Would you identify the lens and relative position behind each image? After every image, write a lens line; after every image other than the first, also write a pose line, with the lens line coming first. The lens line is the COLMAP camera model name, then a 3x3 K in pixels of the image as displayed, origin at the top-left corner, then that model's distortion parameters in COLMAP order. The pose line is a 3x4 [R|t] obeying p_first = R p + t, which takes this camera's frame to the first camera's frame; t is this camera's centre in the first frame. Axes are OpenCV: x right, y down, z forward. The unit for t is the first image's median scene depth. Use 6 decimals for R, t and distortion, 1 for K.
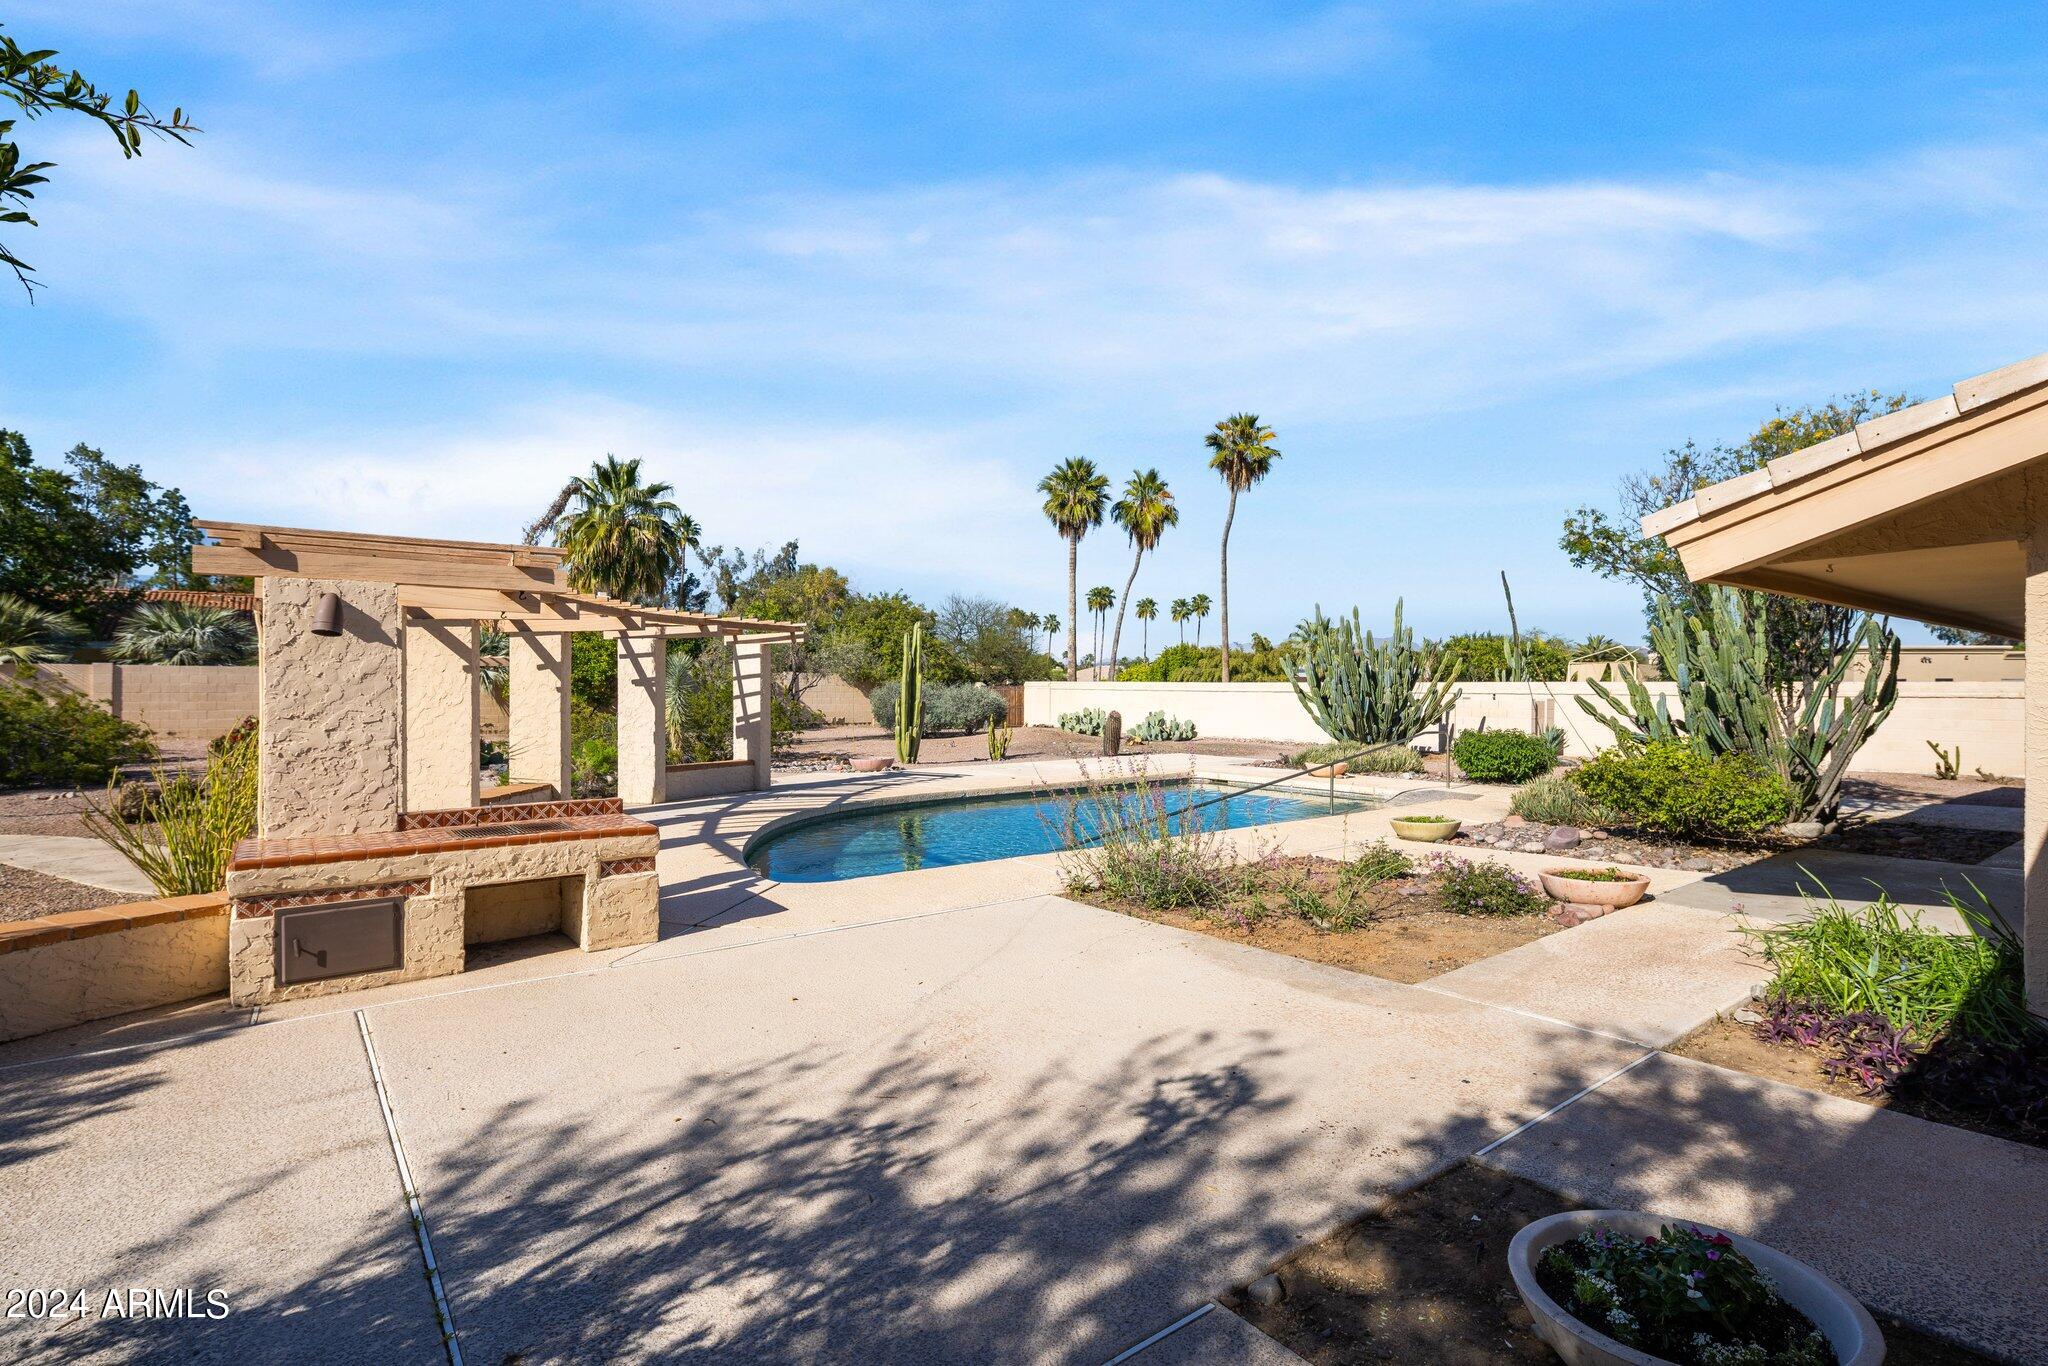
lens RADIAL K [[991.1, 0, 1023.9], [0, 991.1, 686.8], [0, 0, 1]] dist [-0.002916, -0.000317]
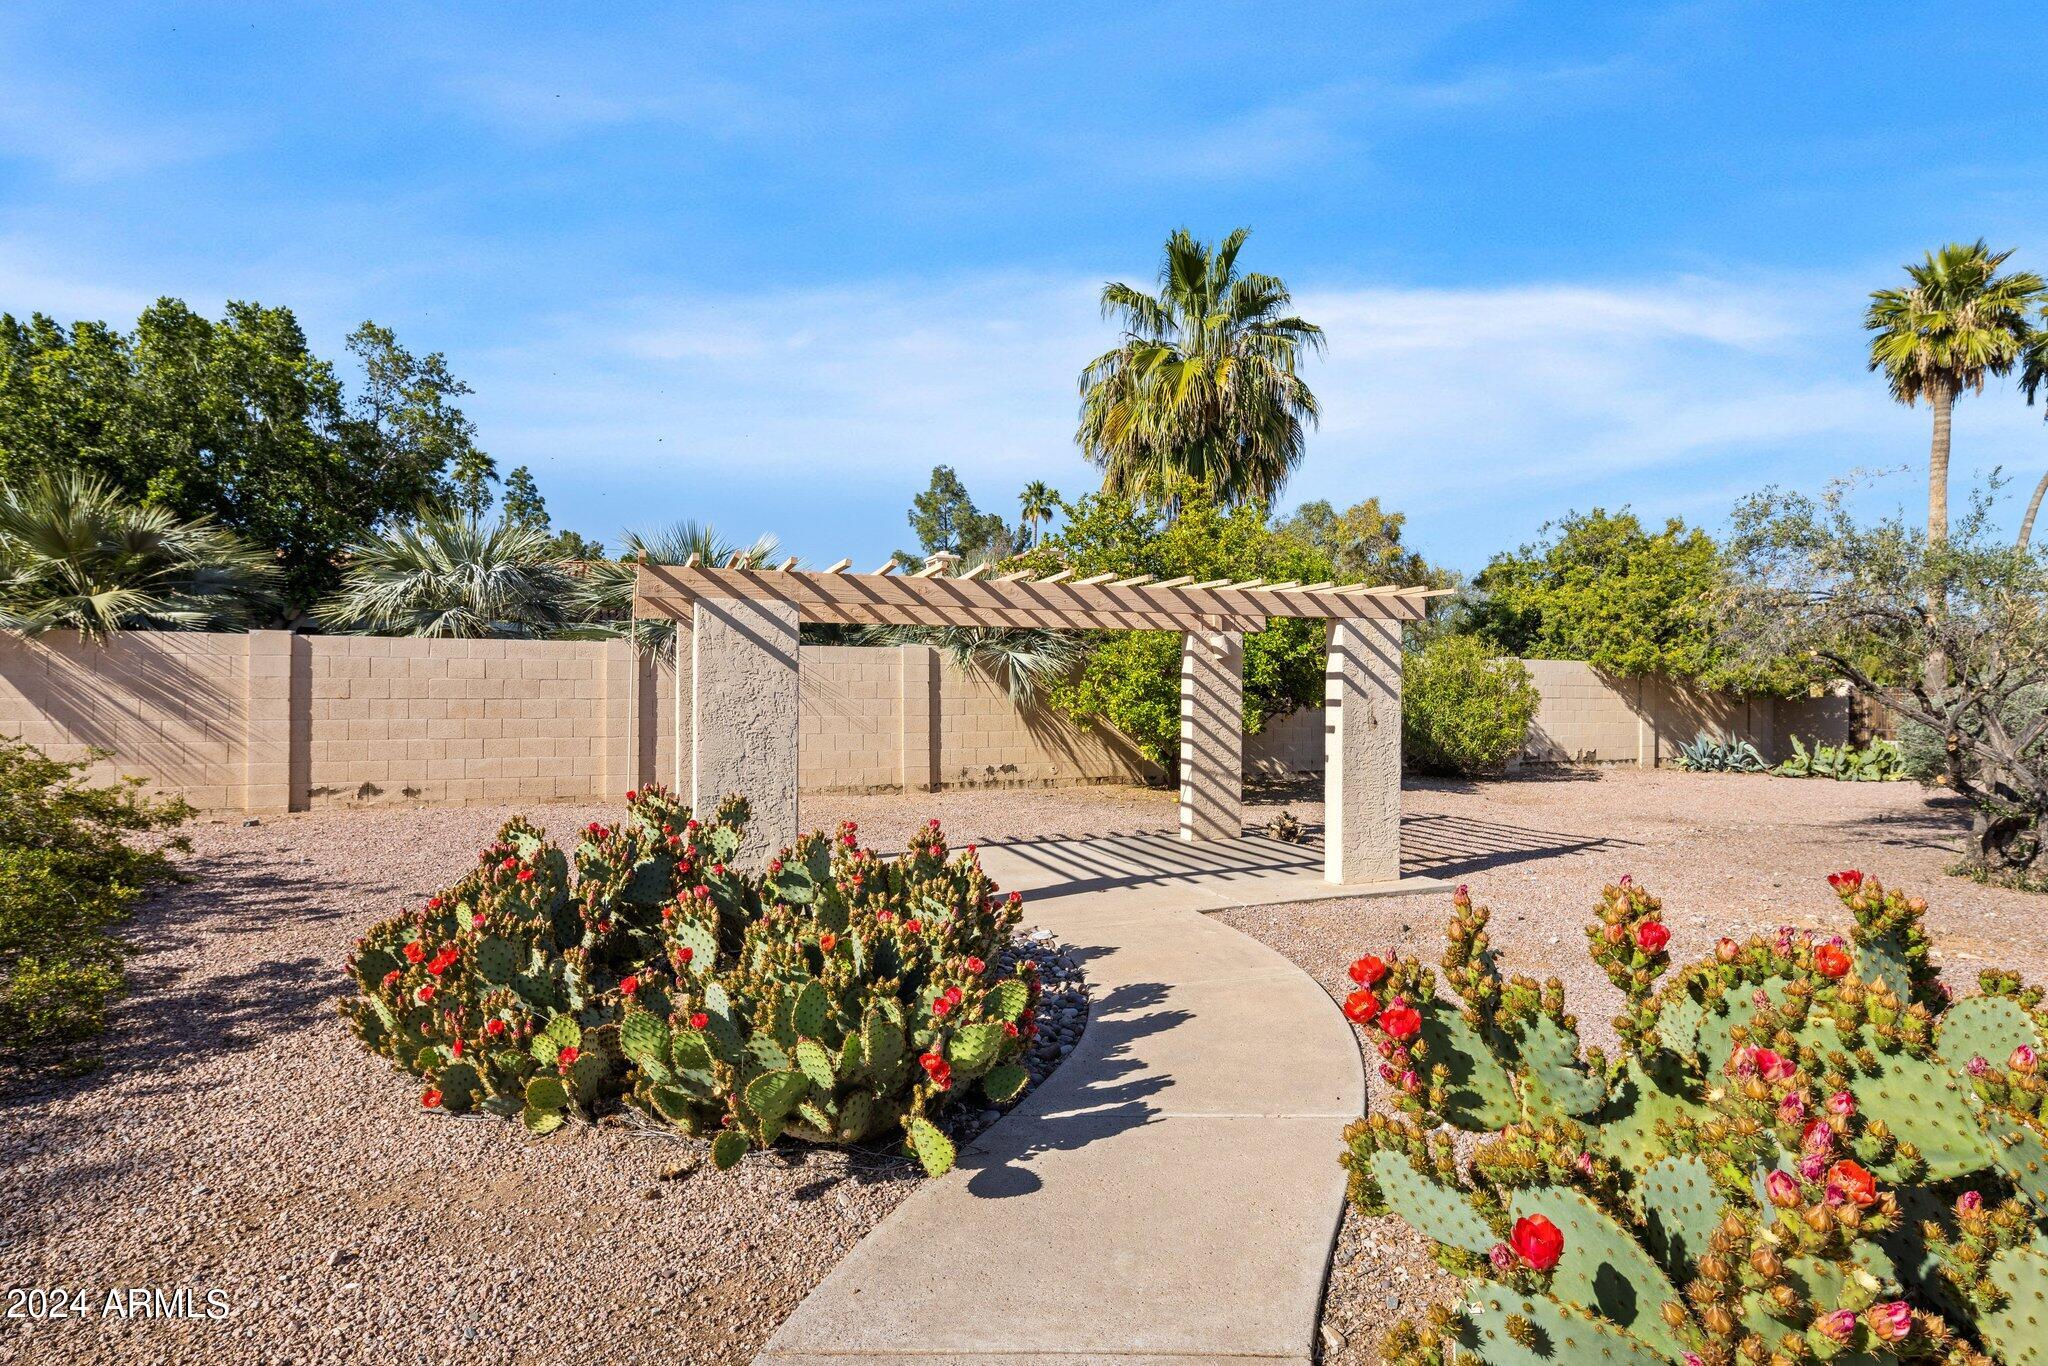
lens RADIAL K [[991.1, 0, 1024.3], [0, 991.1, 679.7], [0, 0, 1]] dist [-0.002916, -0.000317]
pose [[0.966899, -0.000058, -0.255161, -0.385424], [-0.000998, 0.999991, -0.004008, -0.000849], [0.255159, 0.004130, 0.966890, 0.509781]]
